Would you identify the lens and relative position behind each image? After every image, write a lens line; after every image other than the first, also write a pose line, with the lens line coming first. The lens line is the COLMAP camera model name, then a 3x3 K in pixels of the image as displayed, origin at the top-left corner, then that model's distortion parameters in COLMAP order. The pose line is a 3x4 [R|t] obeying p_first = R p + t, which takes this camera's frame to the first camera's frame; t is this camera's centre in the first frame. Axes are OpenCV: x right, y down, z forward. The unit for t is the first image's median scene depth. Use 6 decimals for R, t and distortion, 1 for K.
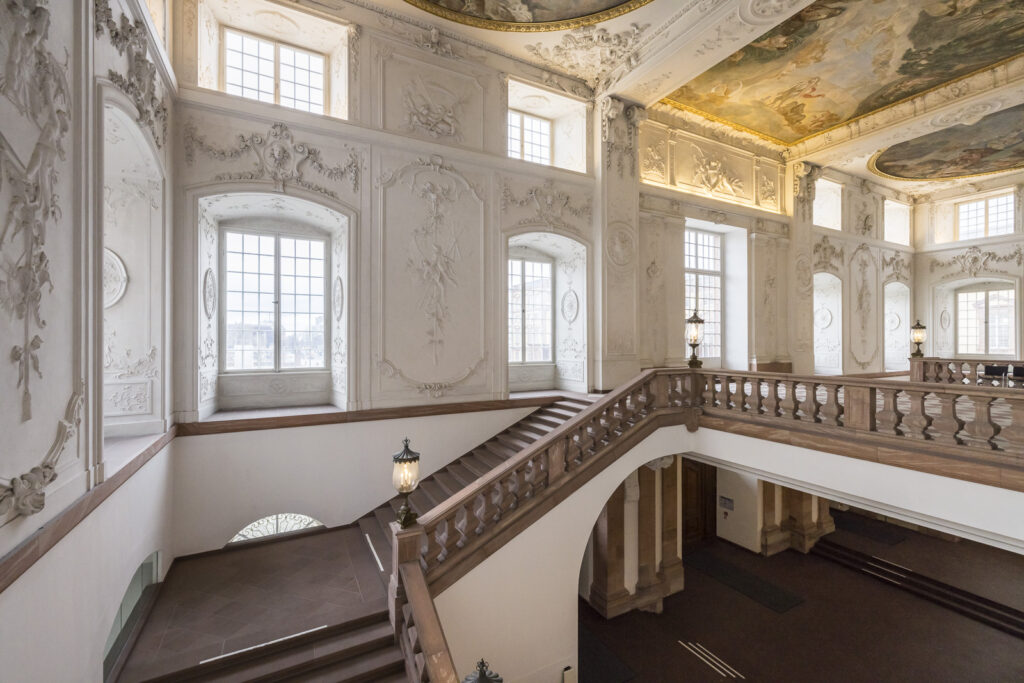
lens RADIAL K [[430.1, 0, 510.6], [0, 430.1, 338.5], [0, 0, 1]] dist [0.002244, 0.000468]
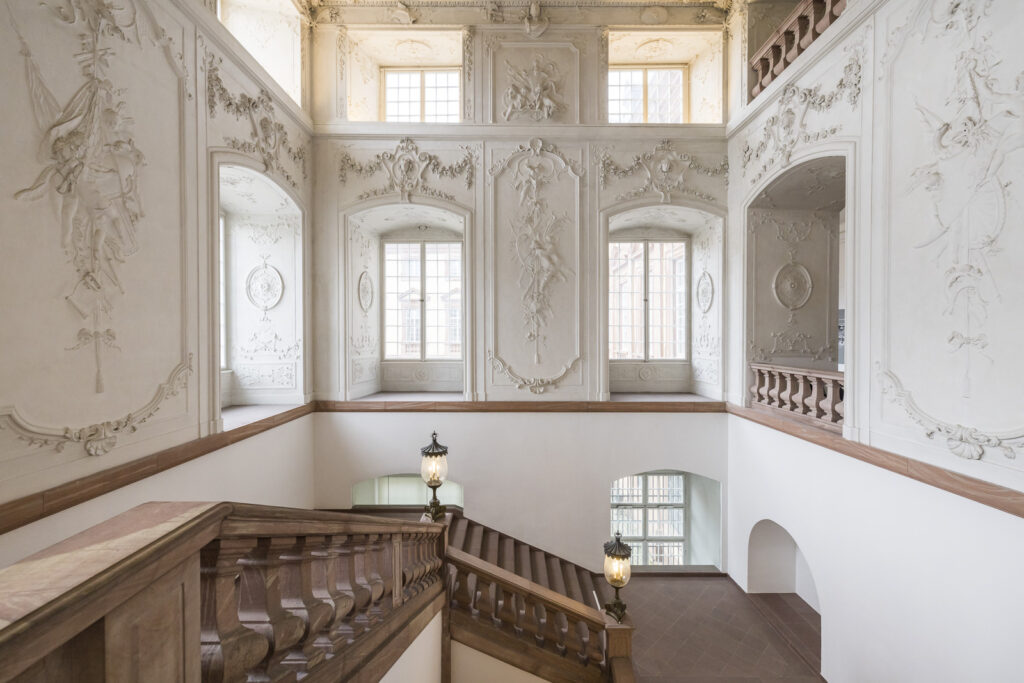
lens RADIAL K [[430.1, 0, 522.6], [0, 430.1, 337.3], [0, 0, 1]] dist [0.002244, 0.000468]
pose [[0.875445, 0.018772, -0.482952, 0.266497], [-0.009343, 0.999716, 0.021922, -0.006781], [0.483227, -0.014679, 0.875372, 0.148125]]
